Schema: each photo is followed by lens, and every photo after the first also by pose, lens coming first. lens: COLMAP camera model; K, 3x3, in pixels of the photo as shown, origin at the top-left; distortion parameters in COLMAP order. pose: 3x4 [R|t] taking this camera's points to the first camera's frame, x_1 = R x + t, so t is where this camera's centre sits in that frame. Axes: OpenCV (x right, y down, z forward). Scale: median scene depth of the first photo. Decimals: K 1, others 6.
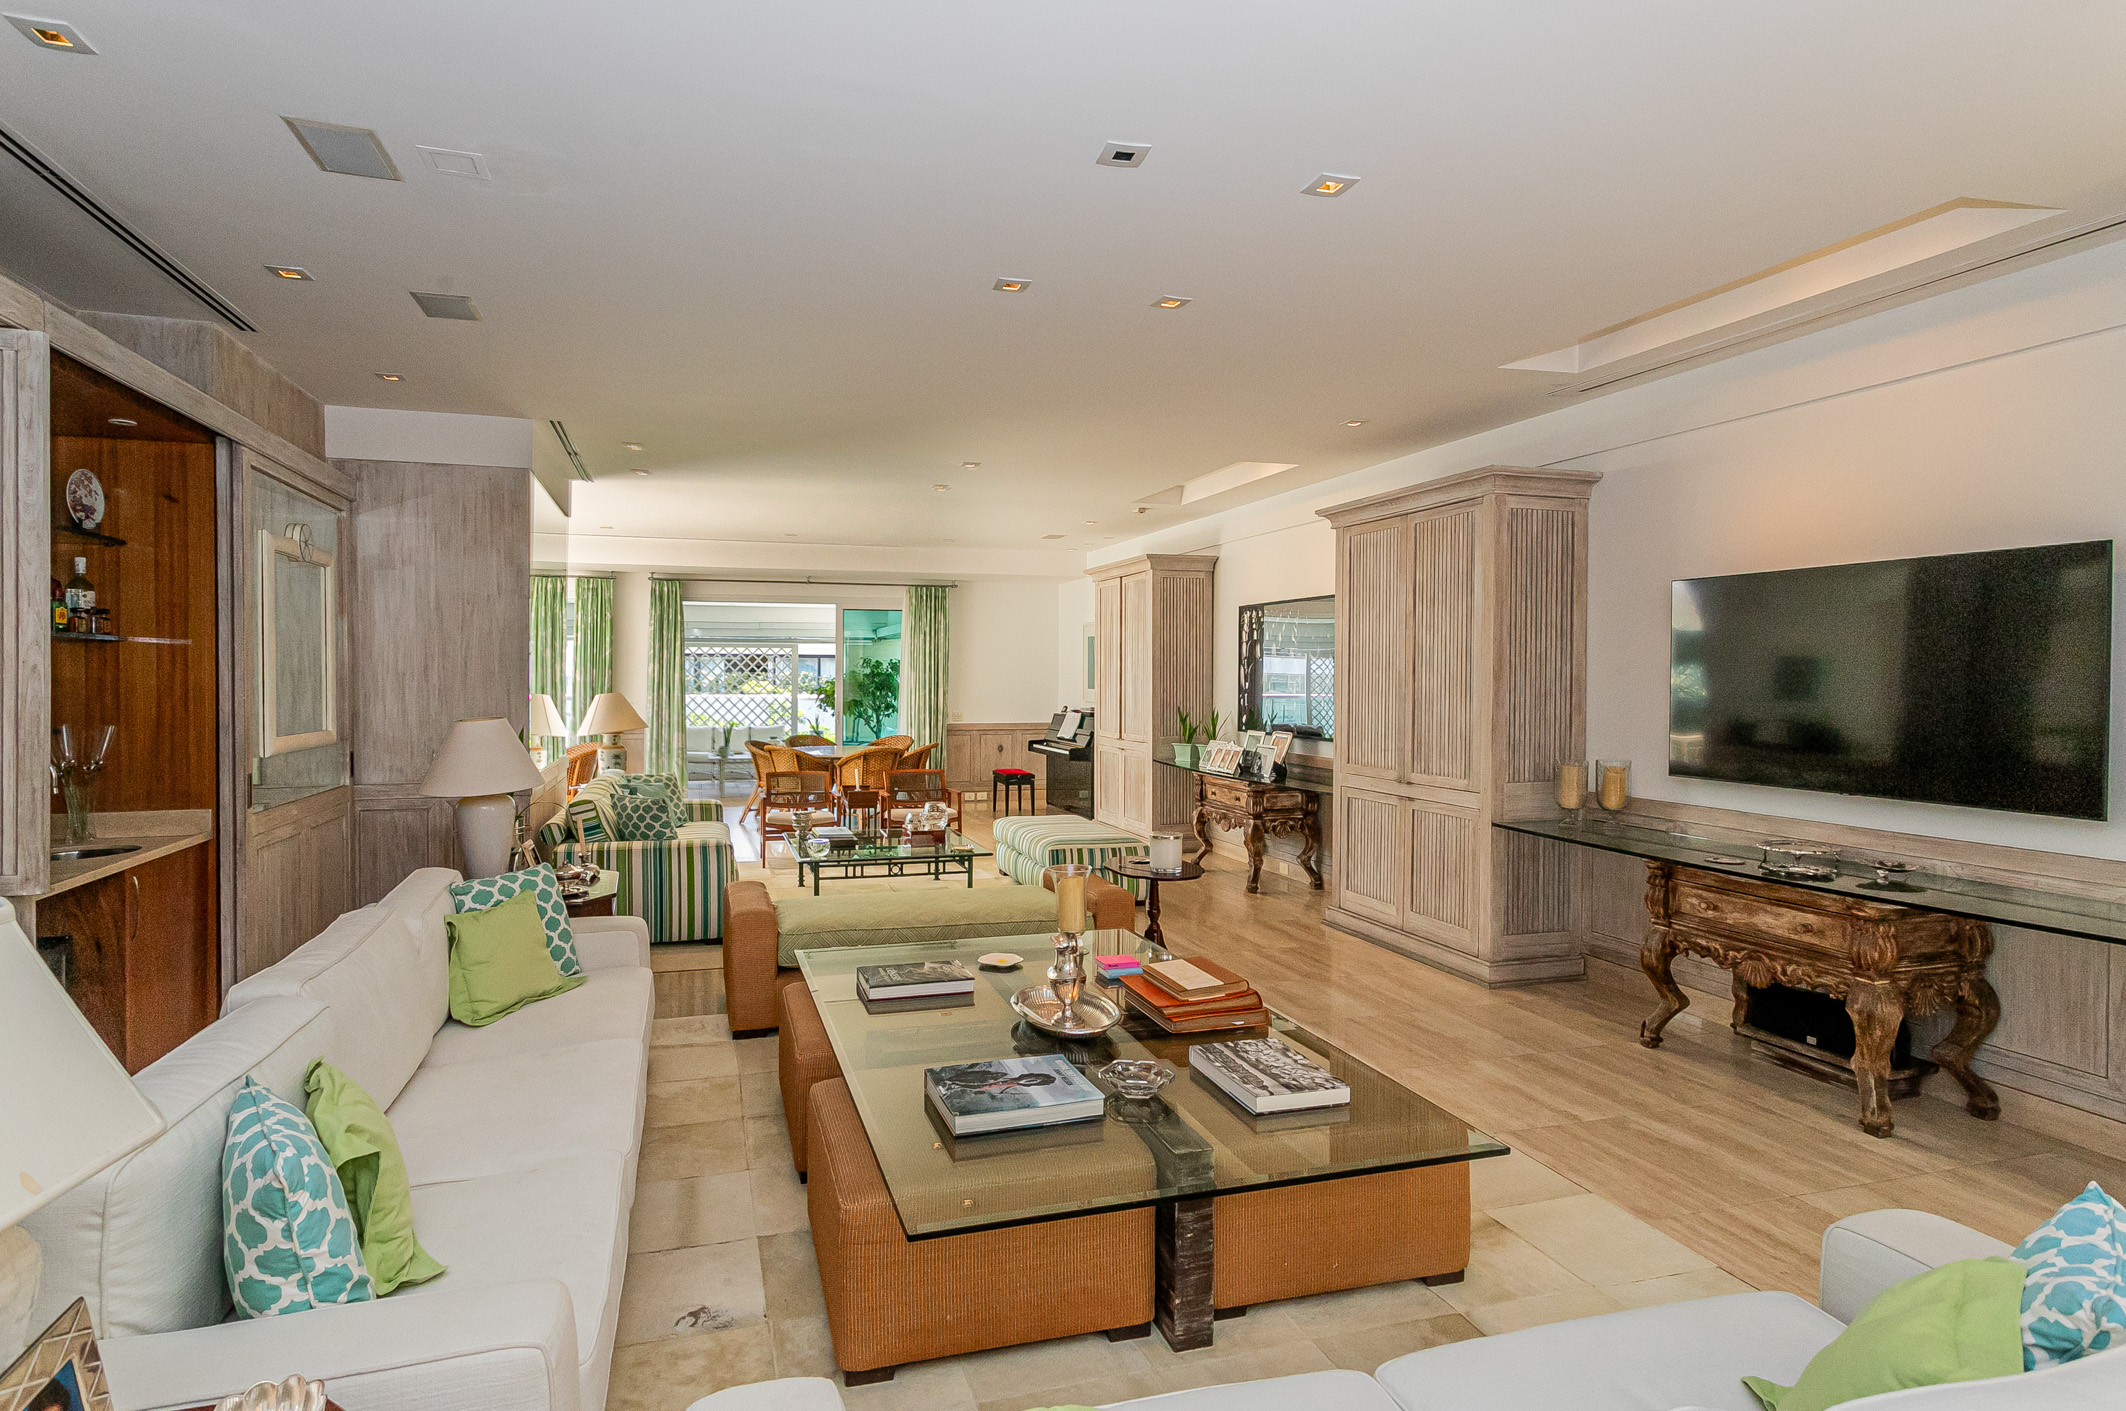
lens RADIAL K [[1221.6, 0, 1051.4], [0, 1221.6, 693.1], [0, 0, 1]] dist [0.006399, 0.000265]
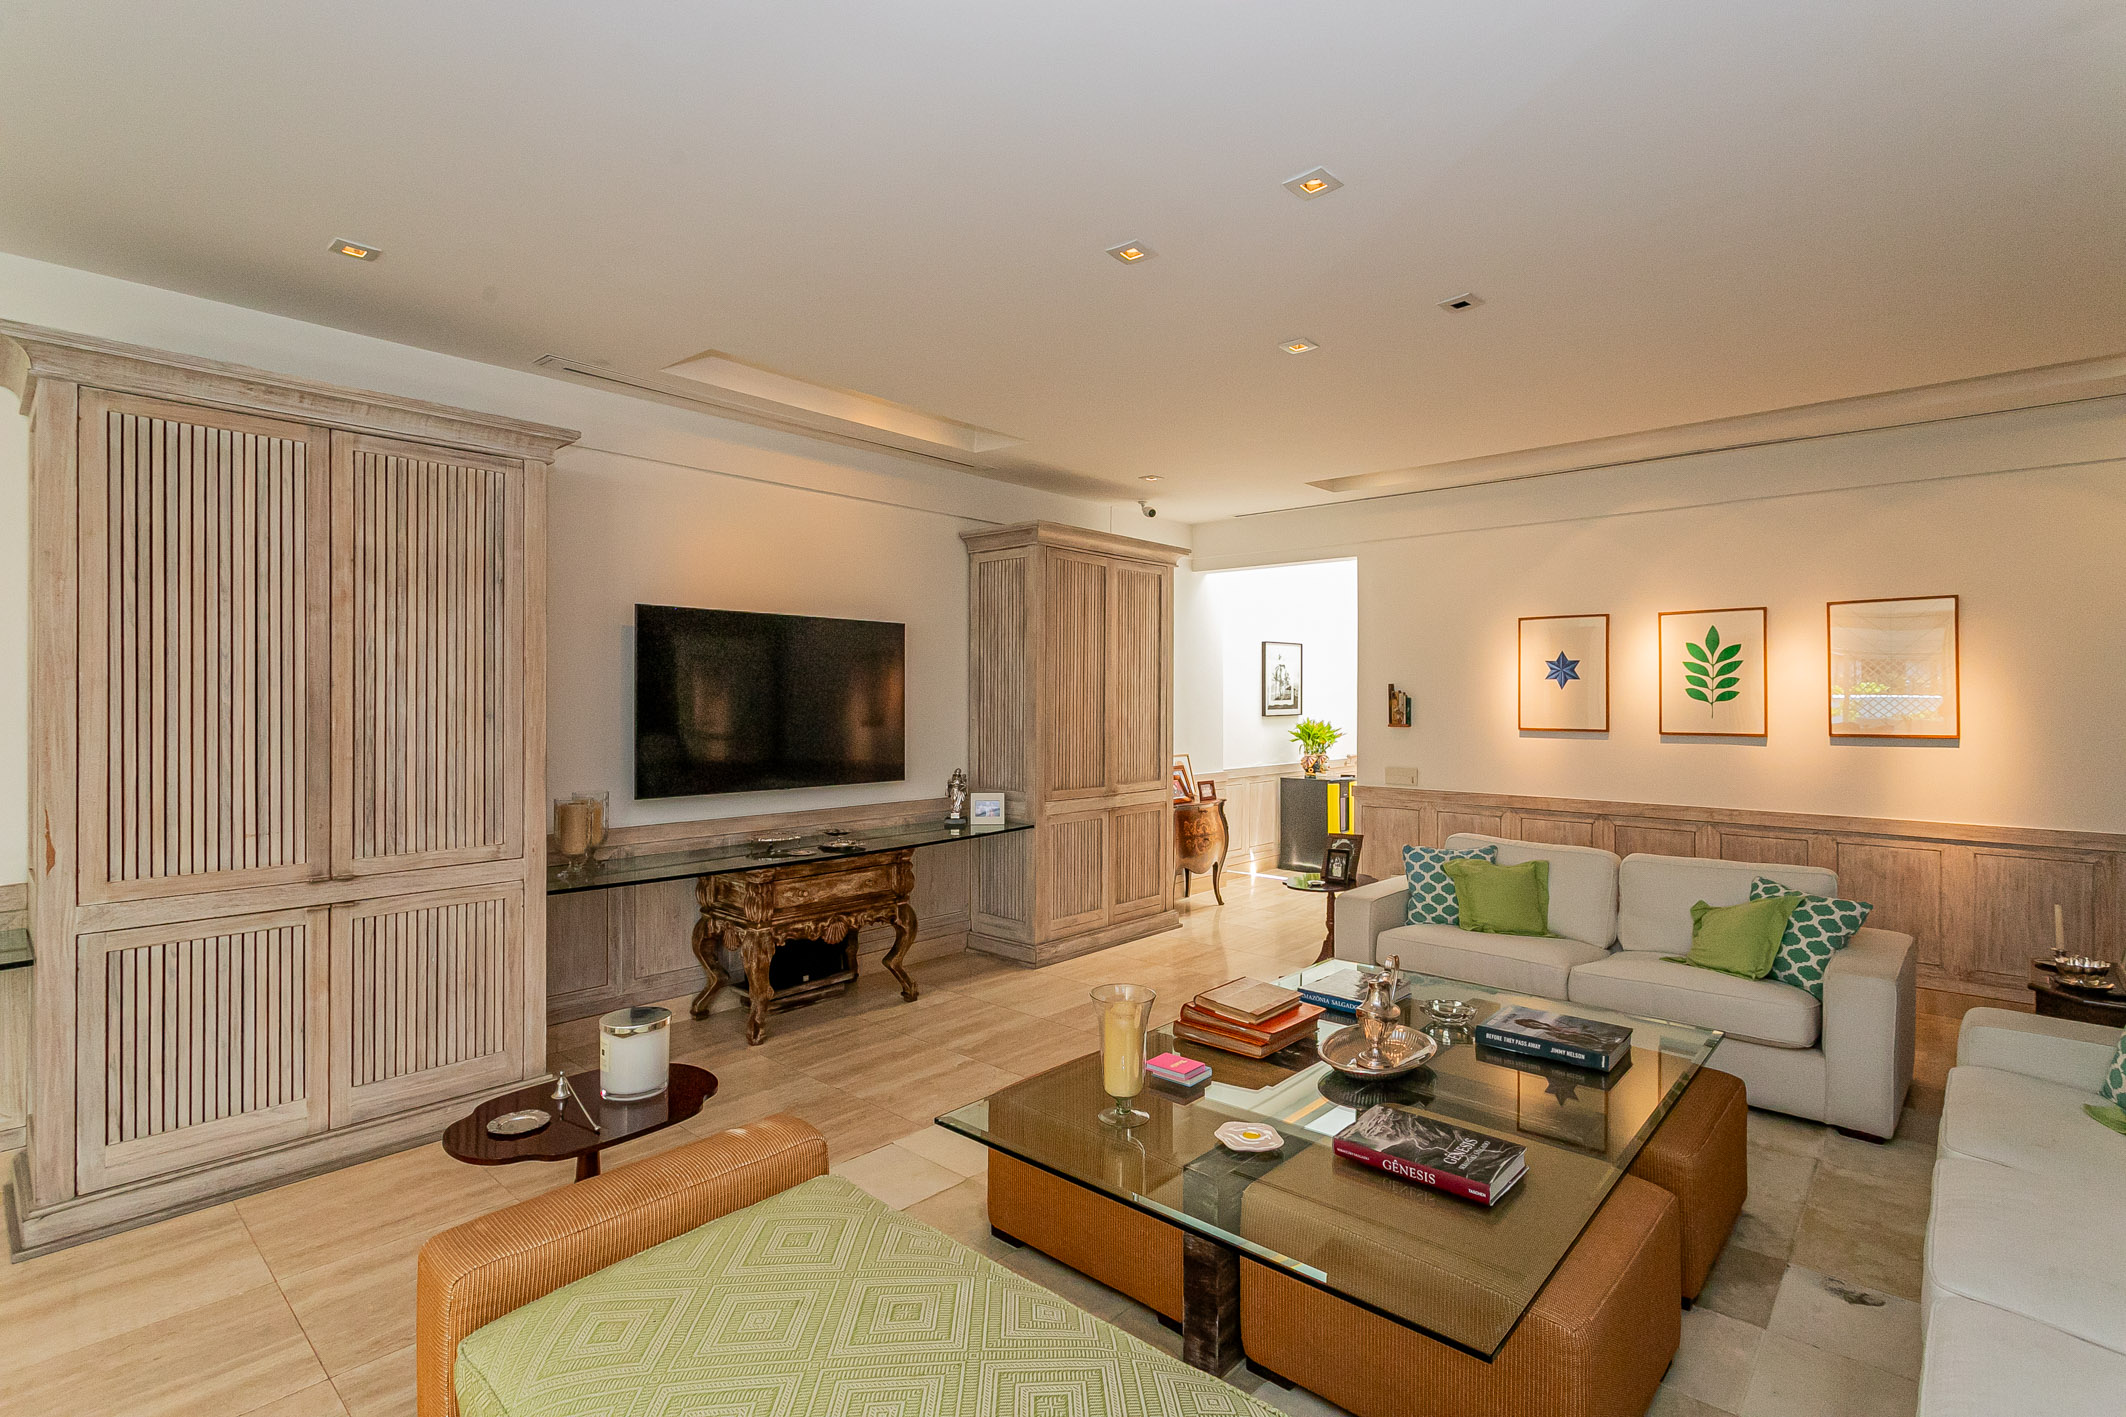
lens RADIAL K [[1002.4, 0, 1067.0], [0, 1002.4, 706.7], [0, 0, 1]] dist [-0.000257, 0.000531]
pose [[-0.526878, -0.009479, 0.849888, -0.441056], [0.009023, 0.999819, 0.016745, -0.021949], [-0.849893, 0.016491, -0.526697, 1.351526]]
